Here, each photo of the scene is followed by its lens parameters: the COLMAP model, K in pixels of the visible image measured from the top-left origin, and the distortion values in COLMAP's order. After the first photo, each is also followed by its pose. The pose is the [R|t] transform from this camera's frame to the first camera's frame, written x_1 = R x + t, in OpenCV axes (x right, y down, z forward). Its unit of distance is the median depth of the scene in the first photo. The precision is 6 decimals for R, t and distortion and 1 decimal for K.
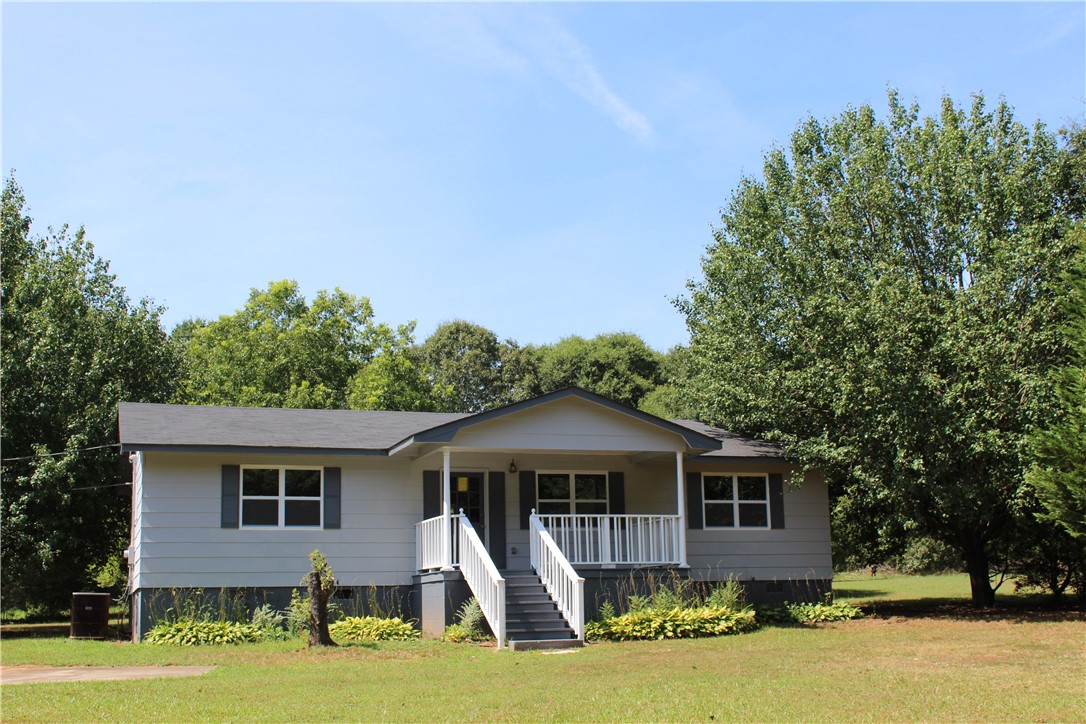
lens RADIAL K [[1323.6, 0, 543.0], [0, 1323.6, 362.0], [0, 0, 1]] dist [-0.070225, 0.026998]
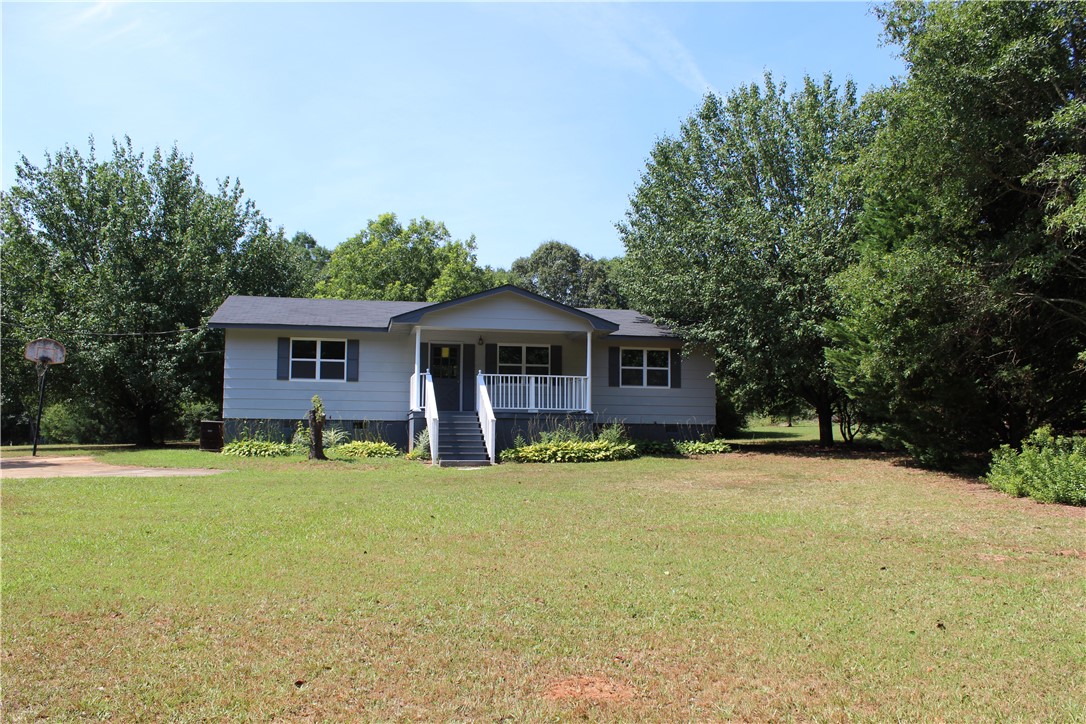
lens RADIAL K [[913.9, 0, 543.3], [0, 913.9, 372.7], [0, 0, 1]] dist [-0.166829, 0.154606]
pose [[0.992674, 0.018107, -0.119456, 0.171712], [-0.004680, 0.993726, 0.111742, 0.002943], [0.120729, -0.110364, 0.986531, 0.031139]]
